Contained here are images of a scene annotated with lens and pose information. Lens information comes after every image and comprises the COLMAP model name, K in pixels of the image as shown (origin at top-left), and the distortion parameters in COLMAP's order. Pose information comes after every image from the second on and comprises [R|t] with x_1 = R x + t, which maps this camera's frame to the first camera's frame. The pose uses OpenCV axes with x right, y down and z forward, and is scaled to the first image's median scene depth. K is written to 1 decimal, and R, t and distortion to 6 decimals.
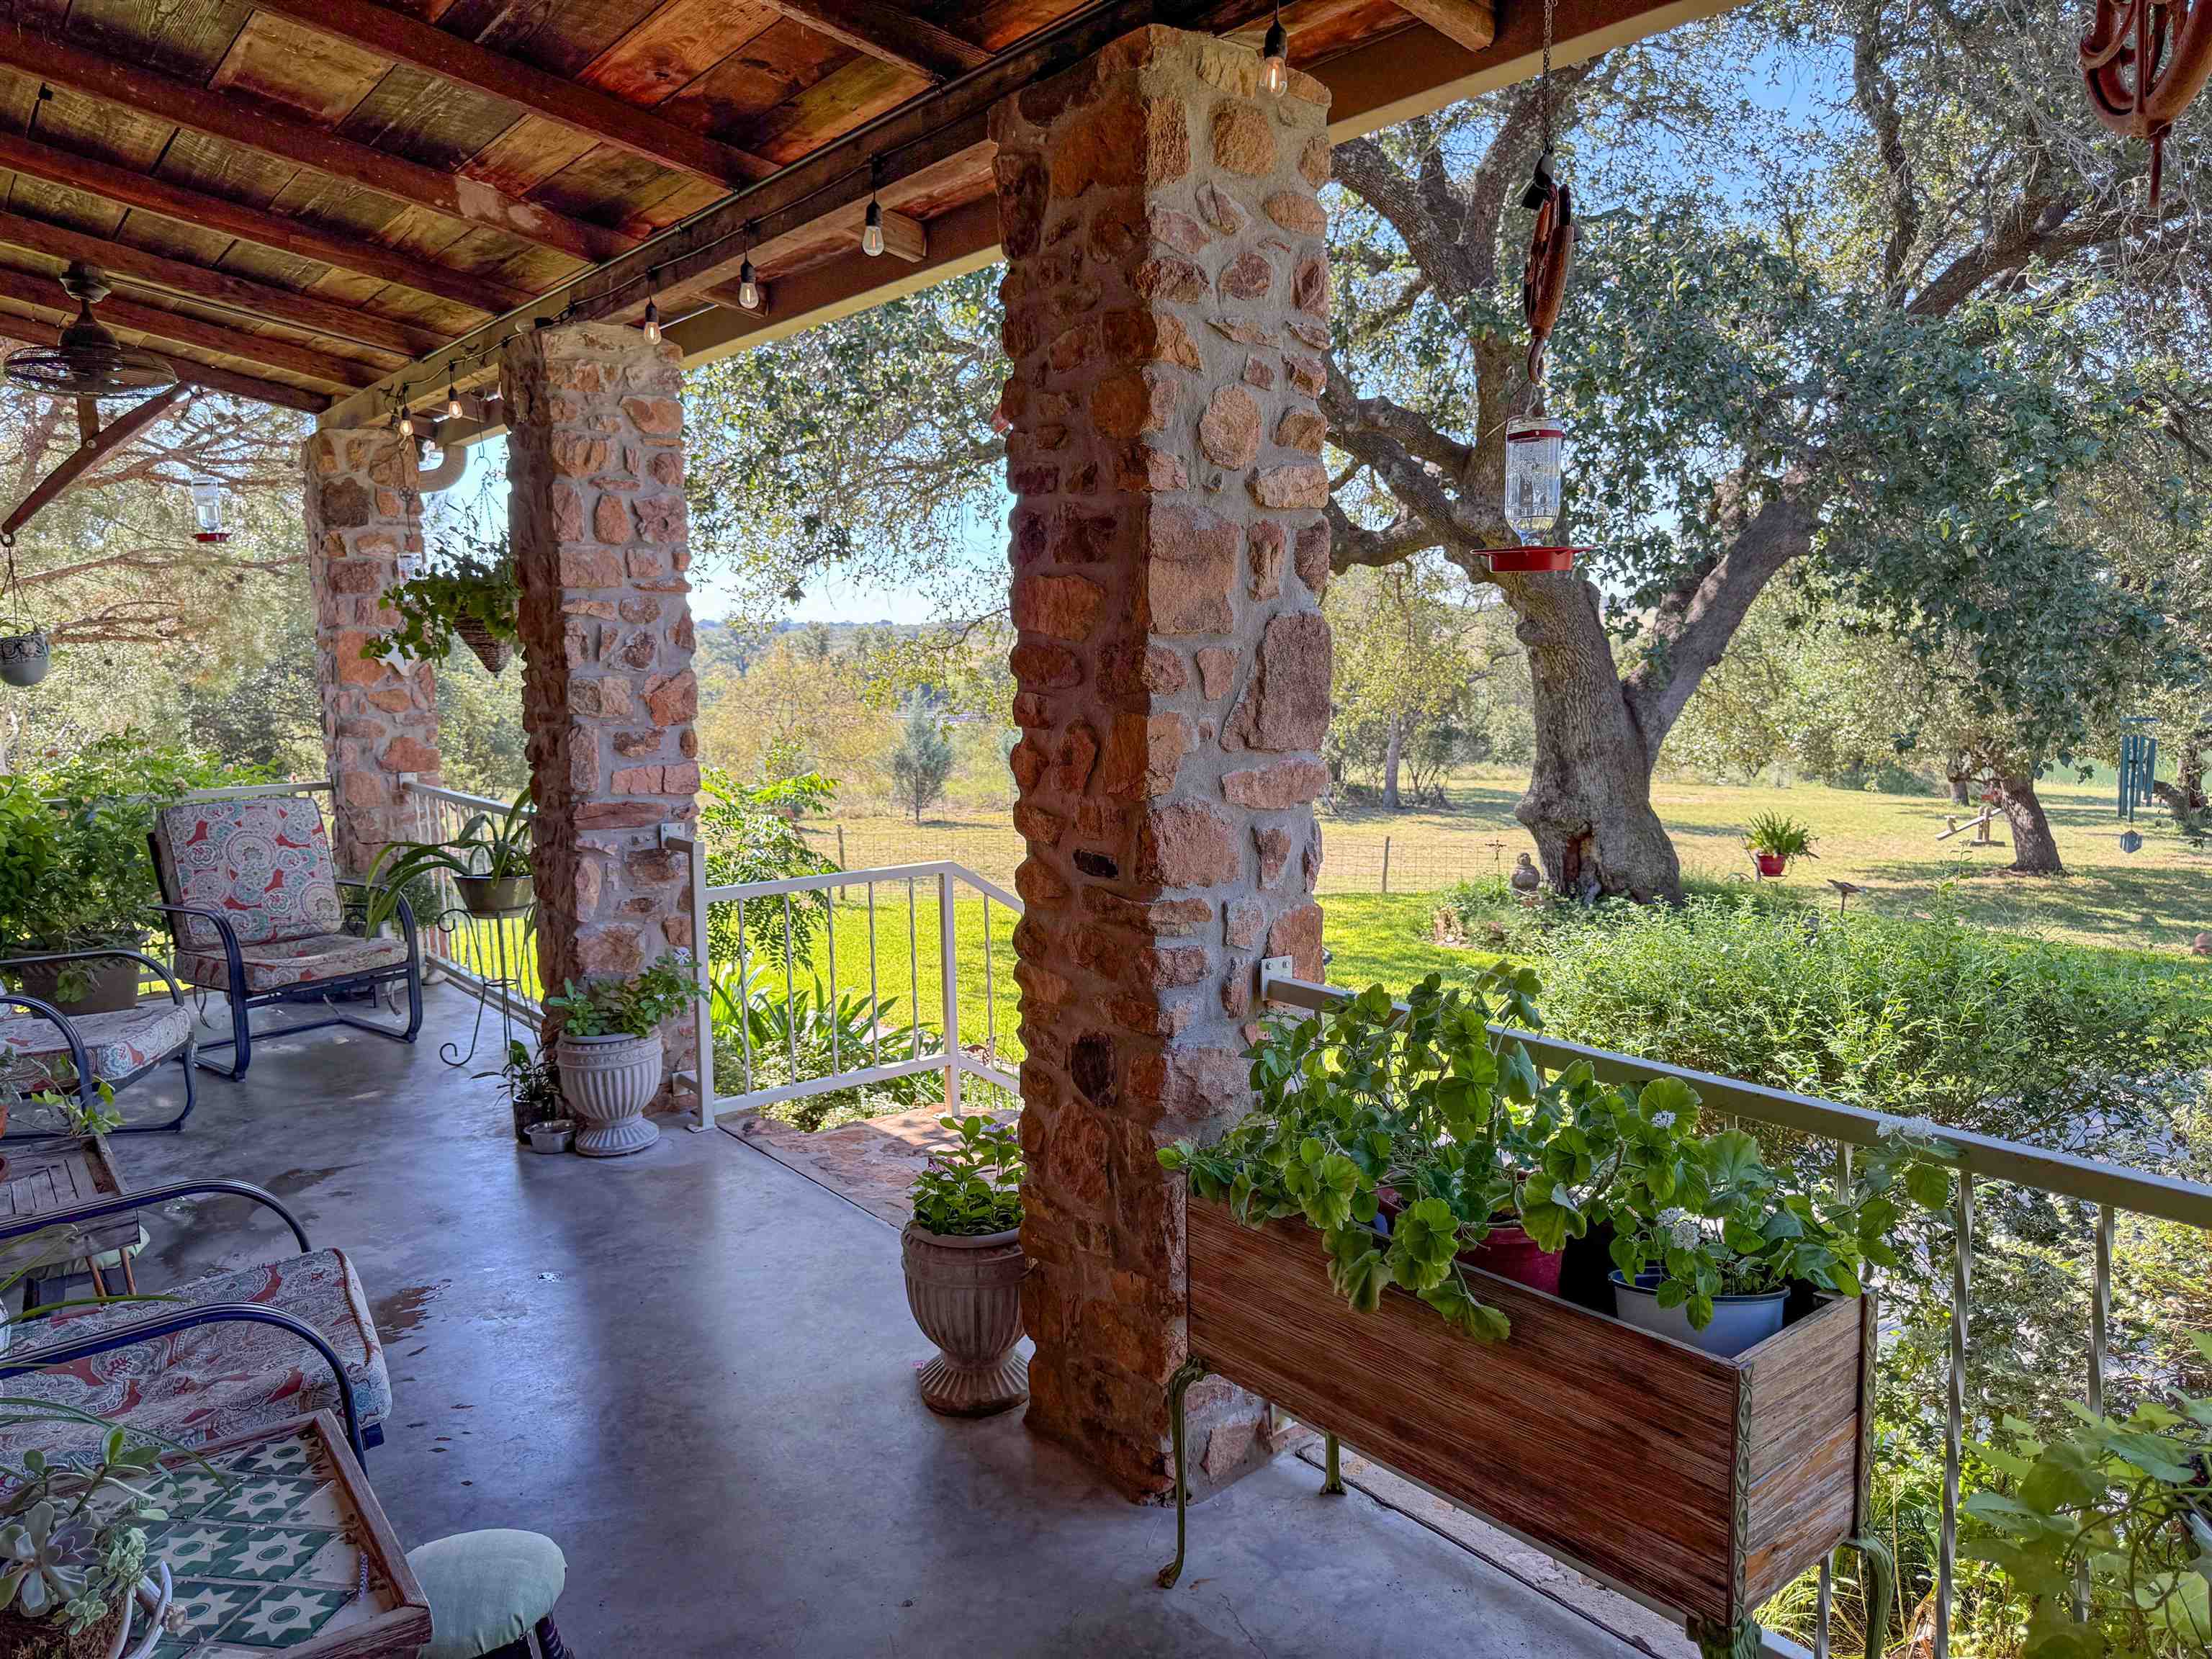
lens RADIAL K [[1616.4, 0, 1106.0], [0, 1616.4, 829.5], [0, 0, 1]] dist [0.126170, -0.165279]
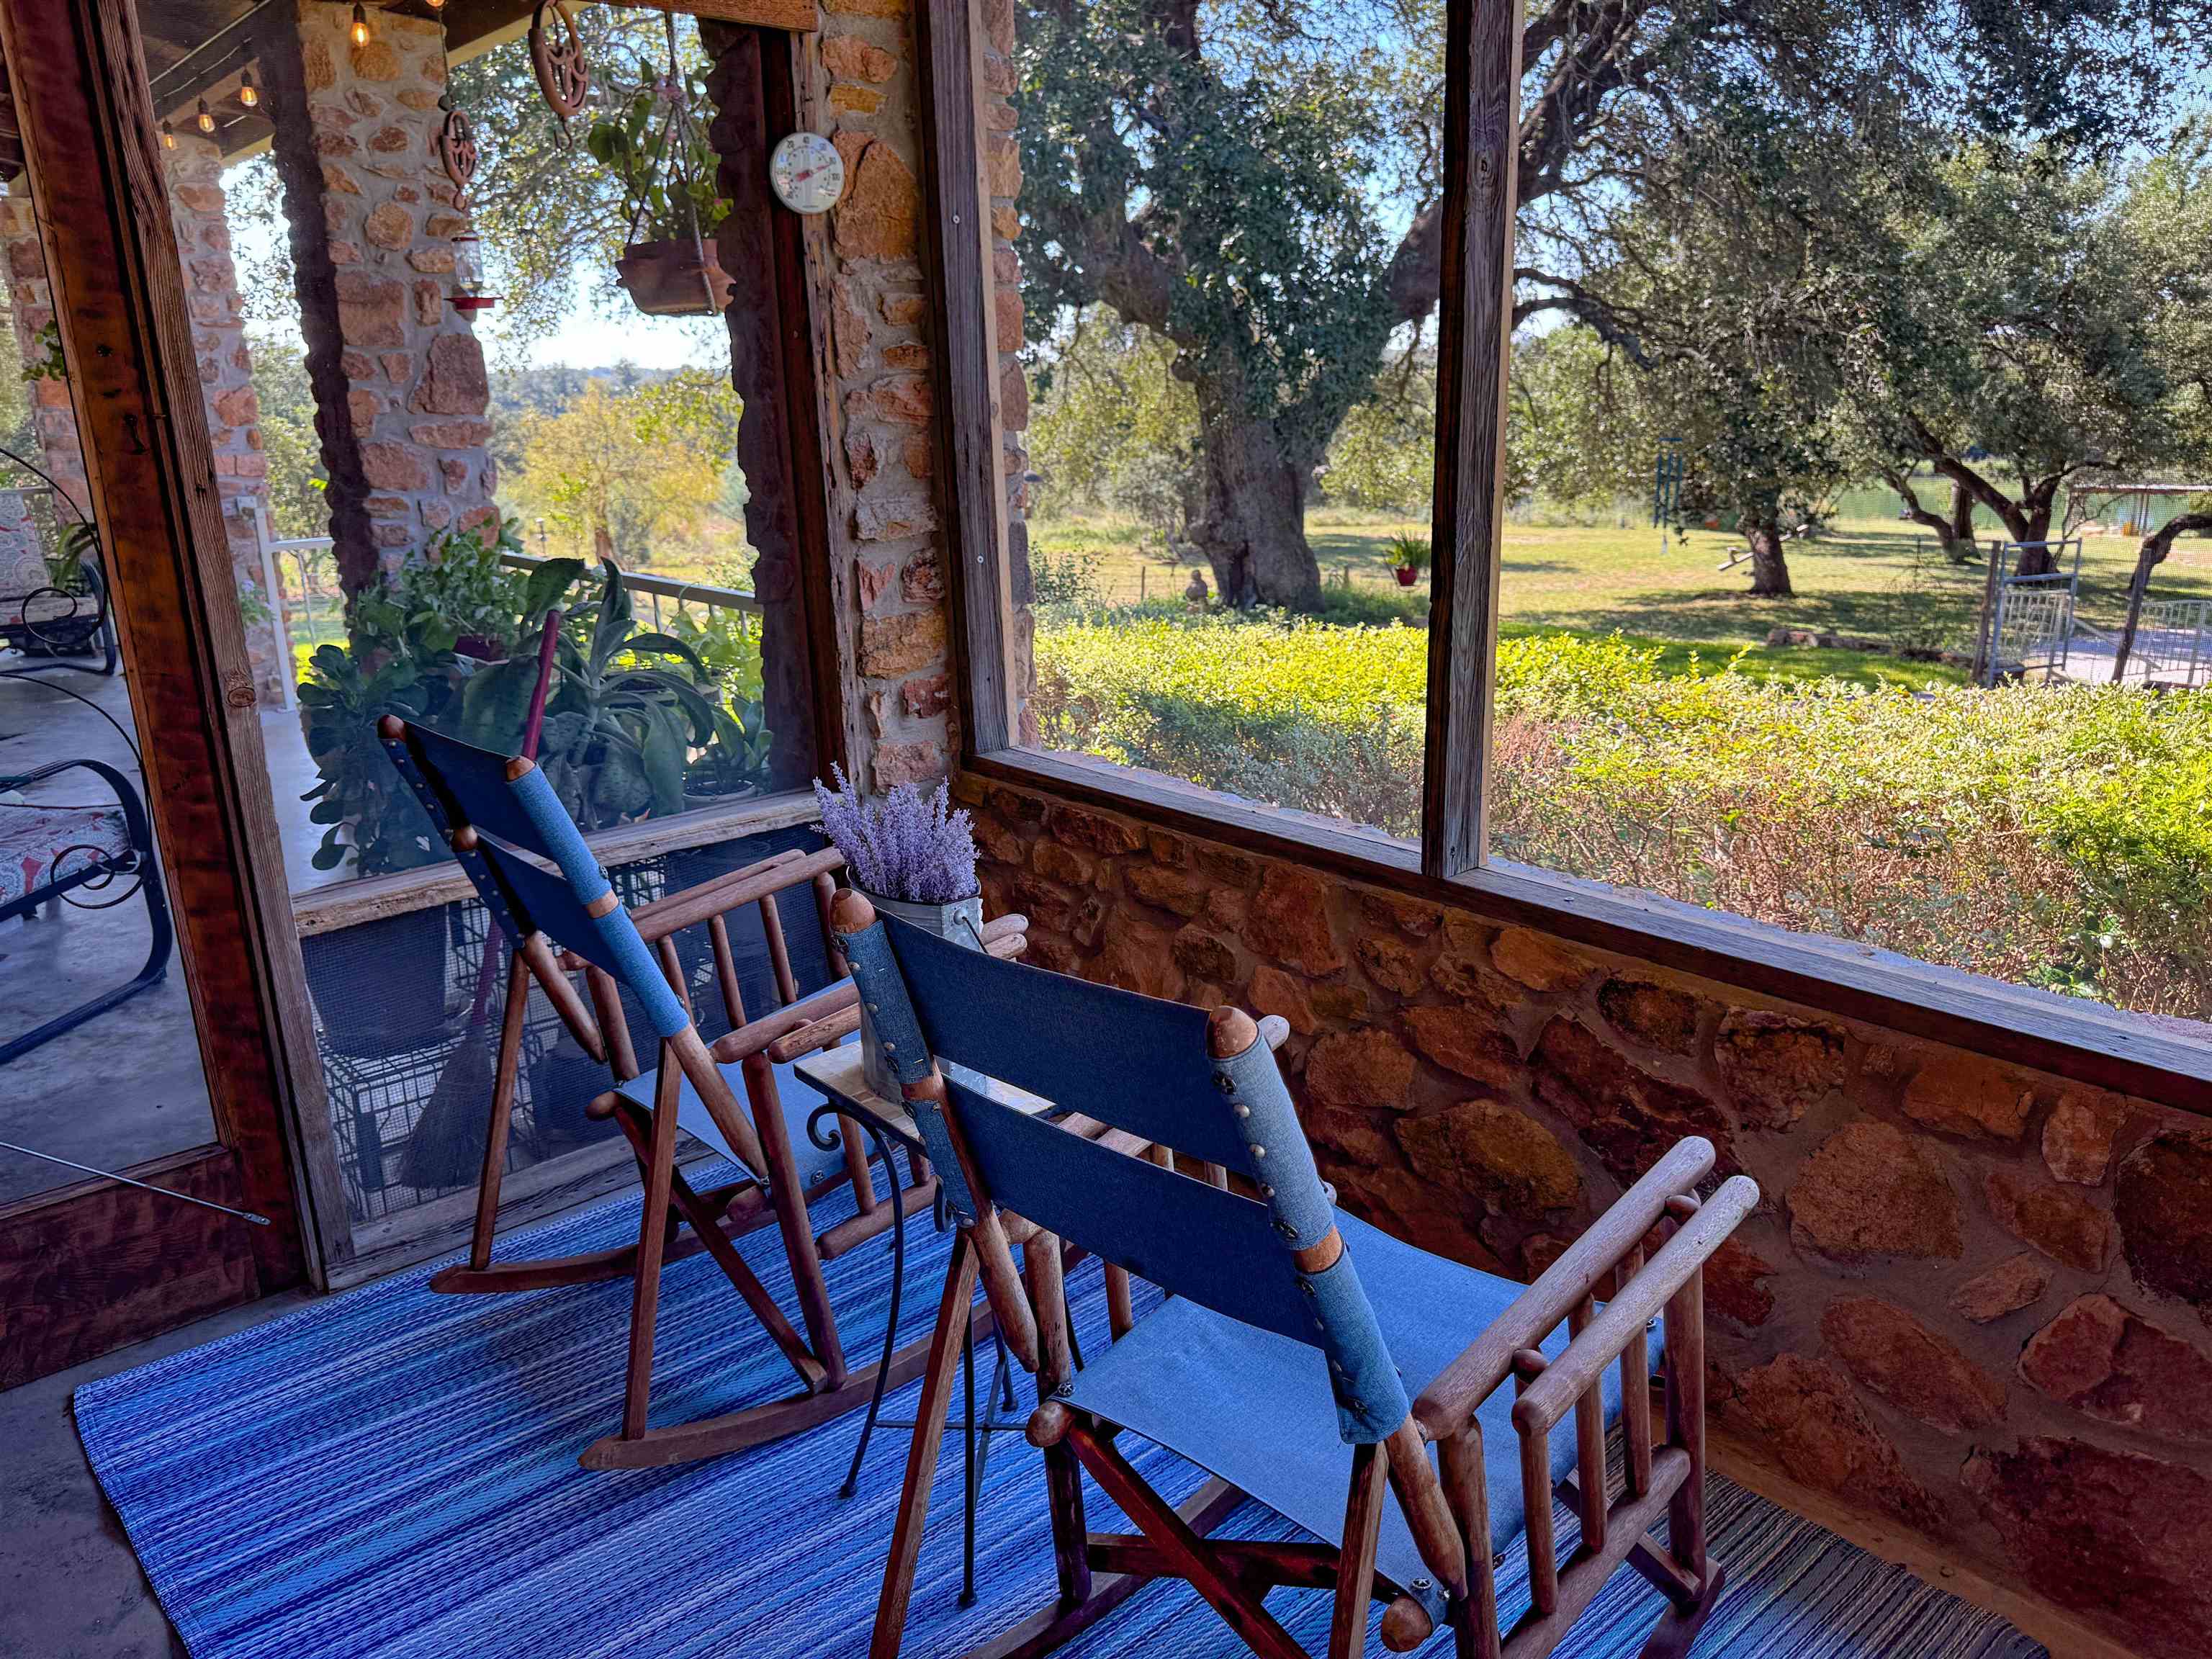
lens RADIAL K [[1616.4, 0, 1106.0], [0, 1616.4, 829.5], [0, 0, 1]] dist [0.126170, -0.165279]
pose [[0.998625, -0.019928, 0.048489, 0.137216], [0.012570, 0.988973, 0.147561, 0.027020], [-0.050895, -0.146749, 0.987864, -0.168002]]
